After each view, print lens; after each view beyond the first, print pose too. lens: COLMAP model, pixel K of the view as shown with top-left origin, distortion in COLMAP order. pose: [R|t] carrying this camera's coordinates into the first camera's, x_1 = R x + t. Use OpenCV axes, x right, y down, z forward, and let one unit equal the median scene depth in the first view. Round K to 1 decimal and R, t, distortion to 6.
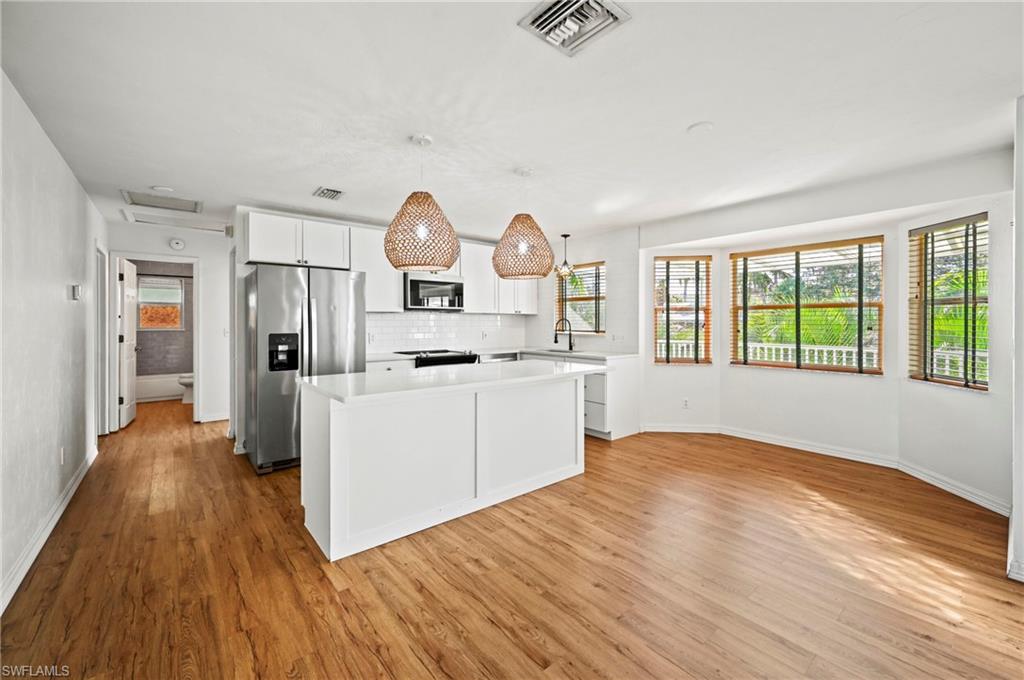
lens RADIAL K [[415.4, 0, 514.7], [0, 415.4, 321.5], [0, 0, 1]] dist [0.002883, 0.000274]
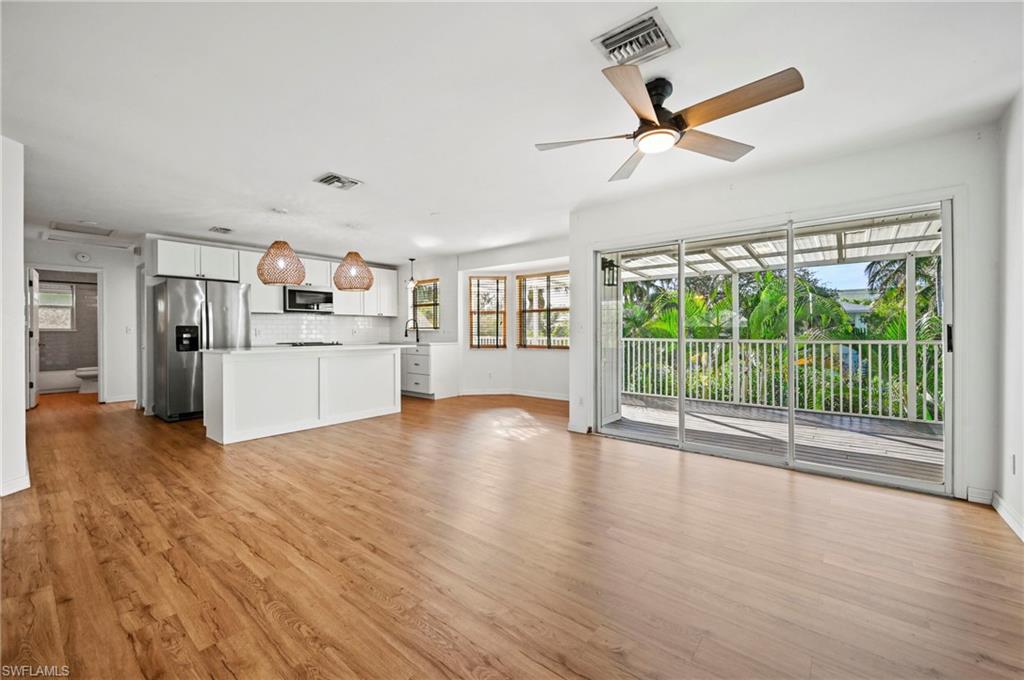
lens RADIAL K [[402.5, 0, 514.8], [0, 402.5, 330.8], [0, 0, 1]] dist [-0.006384, 0.000847]
pose [[0.978645, -0.003711, 0.205526, 0.220071], [0.003137, 0.999990, 0.003119, 0.036043], [-0.205536, -0.002407, 0.978647, -0.481536]]
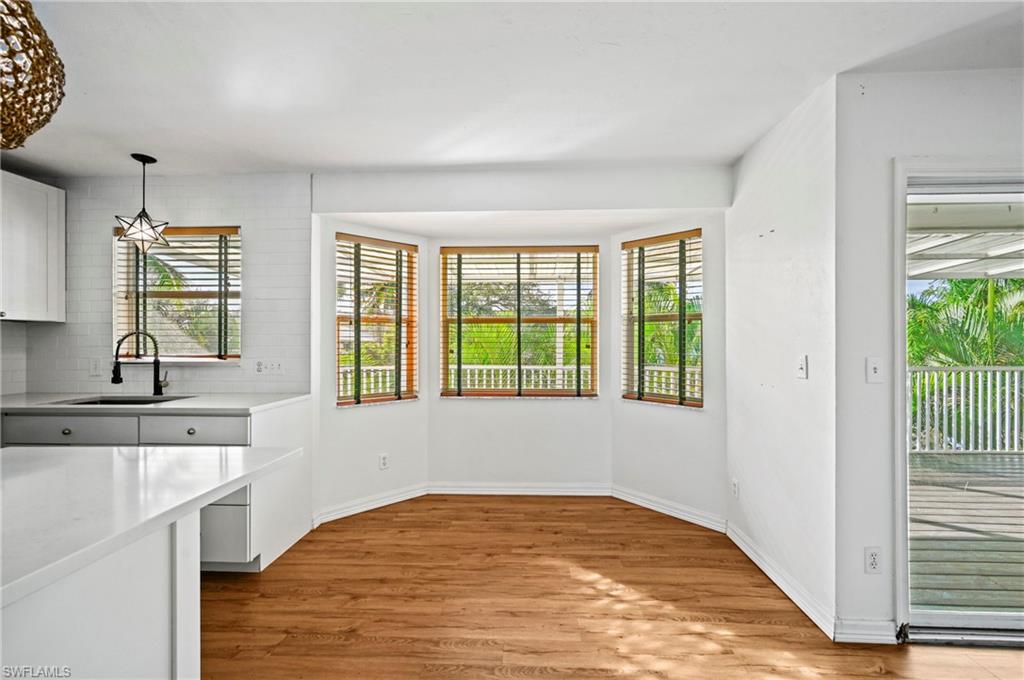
lens RADIAL K [[415.4, 0, 514.9], [0, 415.4, 341.6], [0, 0, 1]] dist [0.002883, 0.000274]
pose [[0.669769, 0.001646, 0.742568, 0.063049], [-0.000792, 0.999999, -0.001502, 0.006572], [-0.742569, 0.000418, 0.669769, 0.433983]]
